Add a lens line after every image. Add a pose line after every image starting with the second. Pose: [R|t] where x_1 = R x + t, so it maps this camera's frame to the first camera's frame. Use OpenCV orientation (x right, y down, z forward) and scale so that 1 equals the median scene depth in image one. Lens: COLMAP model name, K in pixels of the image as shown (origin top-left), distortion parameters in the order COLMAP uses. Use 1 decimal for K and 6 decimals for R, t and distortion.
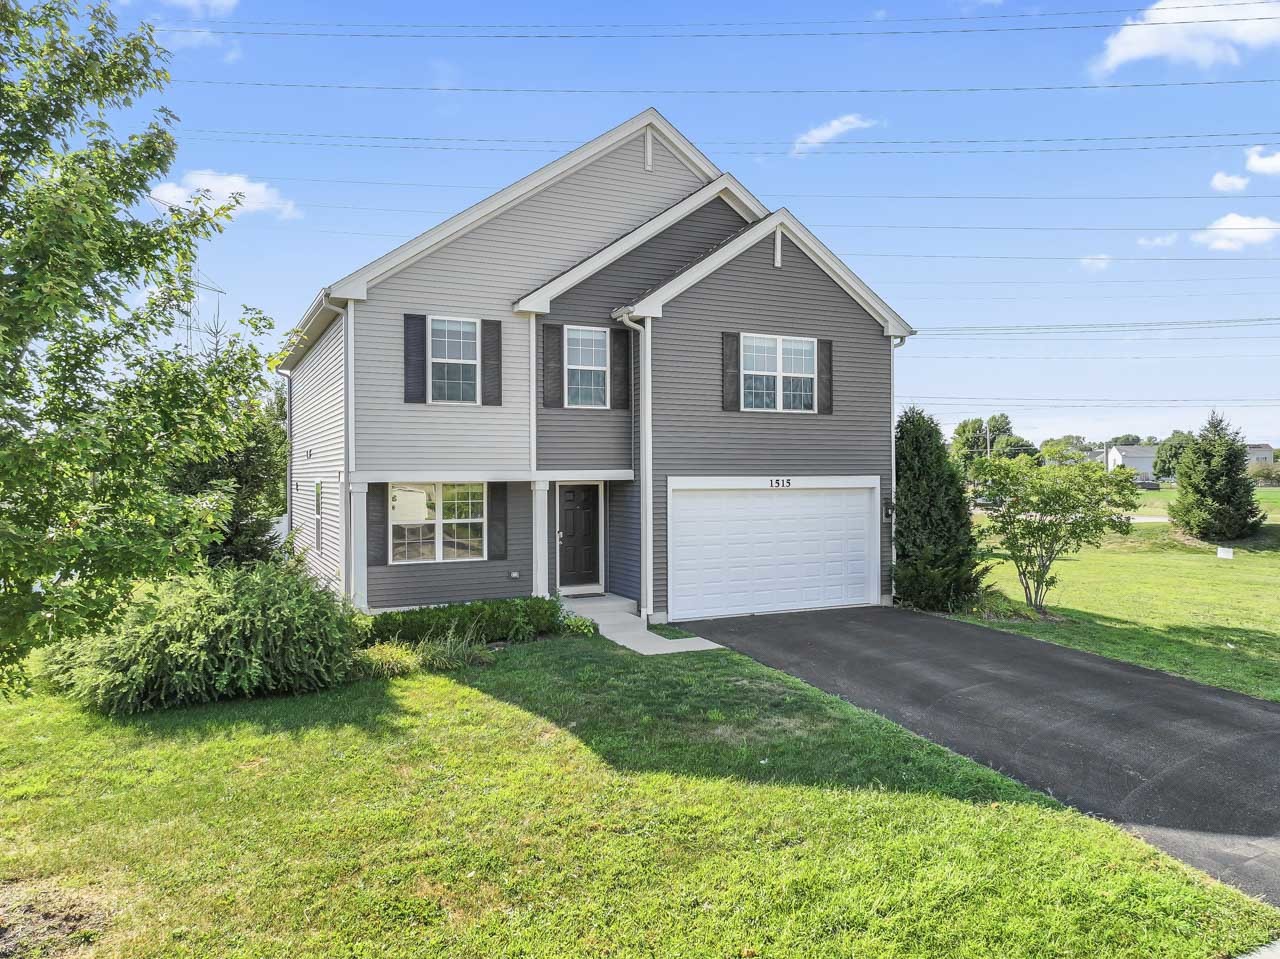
lens RADIAL K [[896.8, 0, 647.4], [0, 896.8, 478.4], [0, 0, 1]] dist [0.005191, 0.006531]
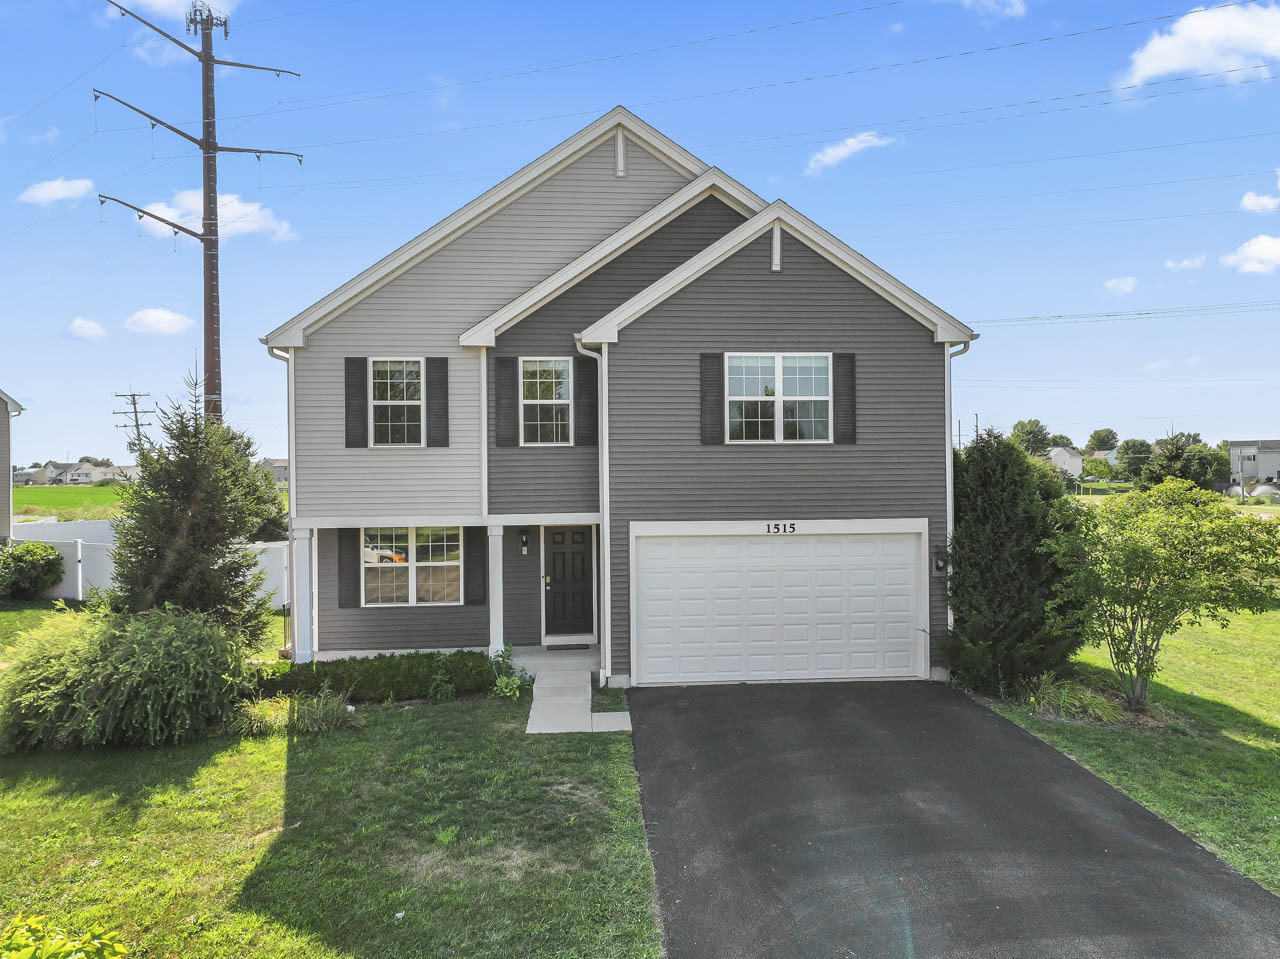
lens RADIAL K [[896.8, 0, 647.4], [0, 896.8, 478.4], [0, 0, 1]] dist [0.005191, 0.006531]
pose [[0.929337, -0.002332, -0.369225, 0.364339], [0.003653, 0.999989, 0.002878, -0.047070], [0.369214, -0.004023, 0.929336, 0.185257]]
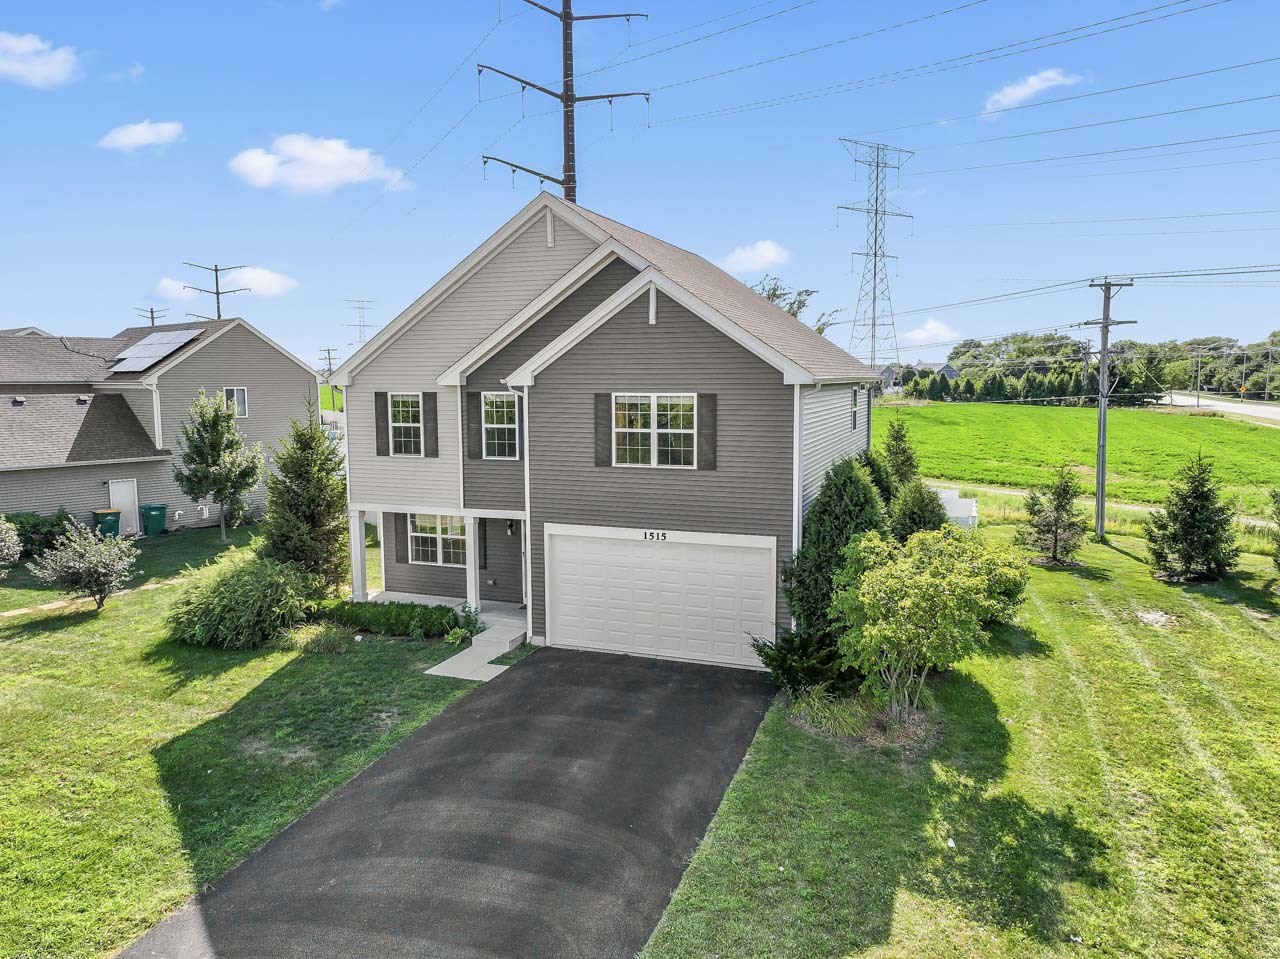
lens RADIAL K [[896.8, 0, 647.4], [0, 896.8, 478.4], [0, 0, 1]] dist [0.005191, 0.006531]
pose [[0.685530, 0.083307, -0.723263, 0.939944], [-0.001422, 0.993583, 0.113095, -0.188835], [0.728043, -0.076501, 0.681249, 0.315159]]
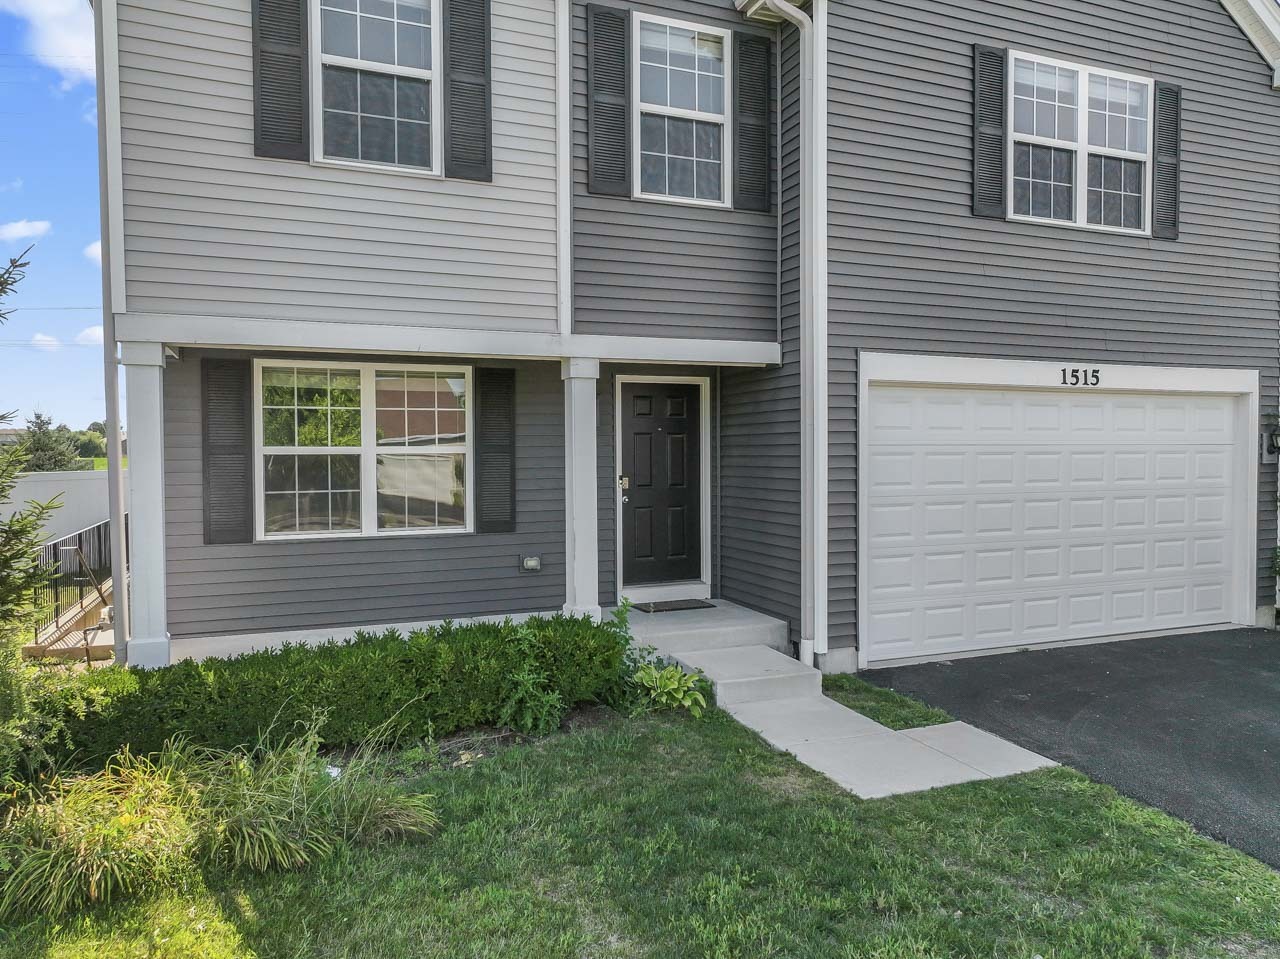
lens RADIAL K [[896.8, 0, 647.4], [0, 896.8, 478.4], [0, 0, 1]] dist [0.005191, 0.006531]
pose [[0.997596, 0.001535, -0.069282, -0.053089], [0.000250, 0.999668, 0.025752, 0.050304], [0.069299, -0.025707, 0.997265, 0.534975]]
